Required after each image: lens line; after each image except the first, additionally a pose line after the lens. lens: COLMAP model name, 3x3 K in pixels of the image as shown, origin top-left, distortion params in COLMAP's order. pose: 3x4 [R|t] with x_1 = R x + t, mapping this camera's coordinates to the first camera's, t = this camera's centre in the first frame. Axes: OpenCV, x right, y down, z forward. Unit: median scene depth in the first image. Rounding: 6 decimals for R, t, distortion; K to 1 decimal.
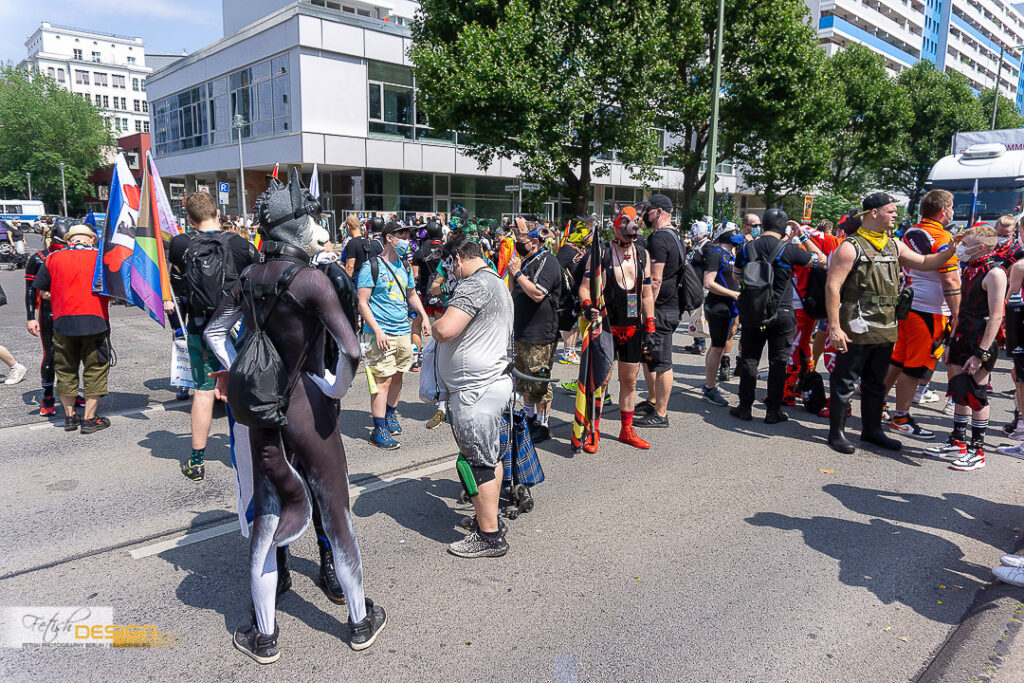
lens RADIAL K [[693.3, 0, 512.0], [0, 693.3, 341.5], [0, 0, 1]] dist [-0.008596, -0.005196]
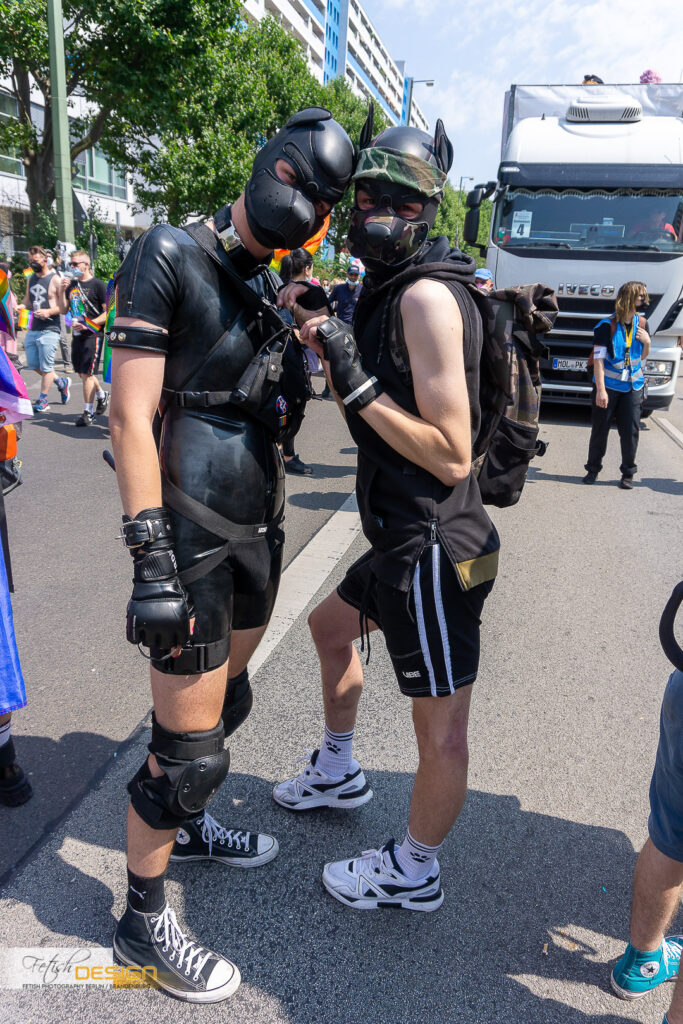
lens RADIAL K [[693.3, 0, 335.7], [0, 693.3, 489.9], [0, 0, 1]] dist [-0.008596, -0.005196]
pose [[0.846612, -0.126336, 0.516999, 0.141383], [0.057569, 0.987456, 0.147026, -0.050440], [-0.529088, -0.094711, 0.843265, 0.372435]]
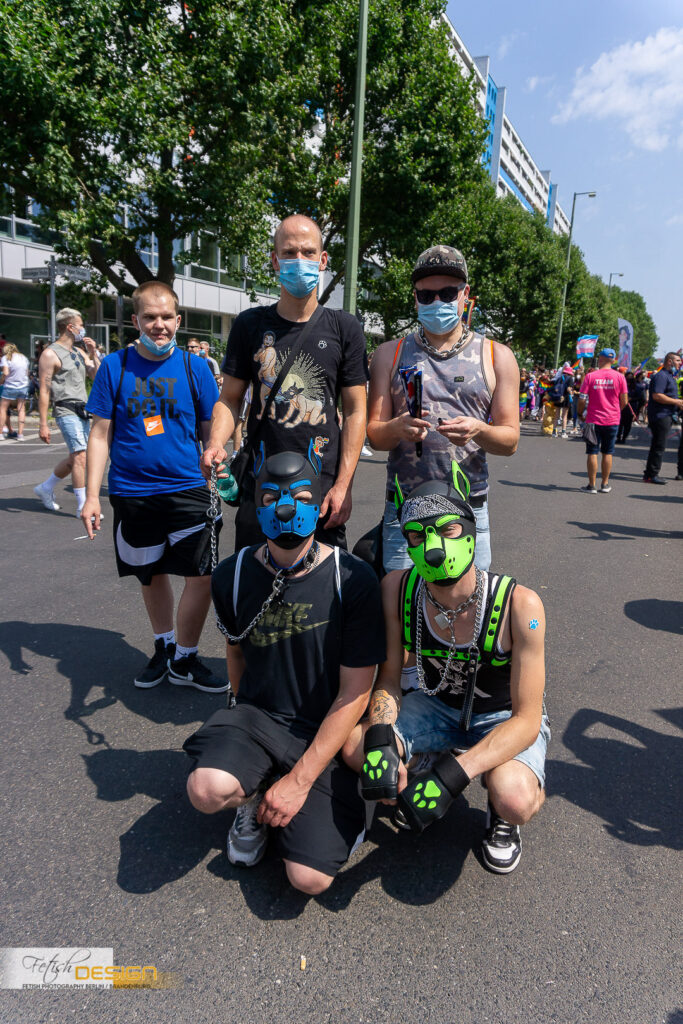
lens RADIAL K [[693.3, 0, 335.7], [0, 693.3, 489.9], [0, 0, 1]] dist [-0.008596, -0.005196]
pose [[0.927791, -0.044987, 0.370378, 0.007678], [0.043489, 0.998977, 0.012399, -0.039451], [-0.370557, 0.004604, 0.928798, 0.324986]]
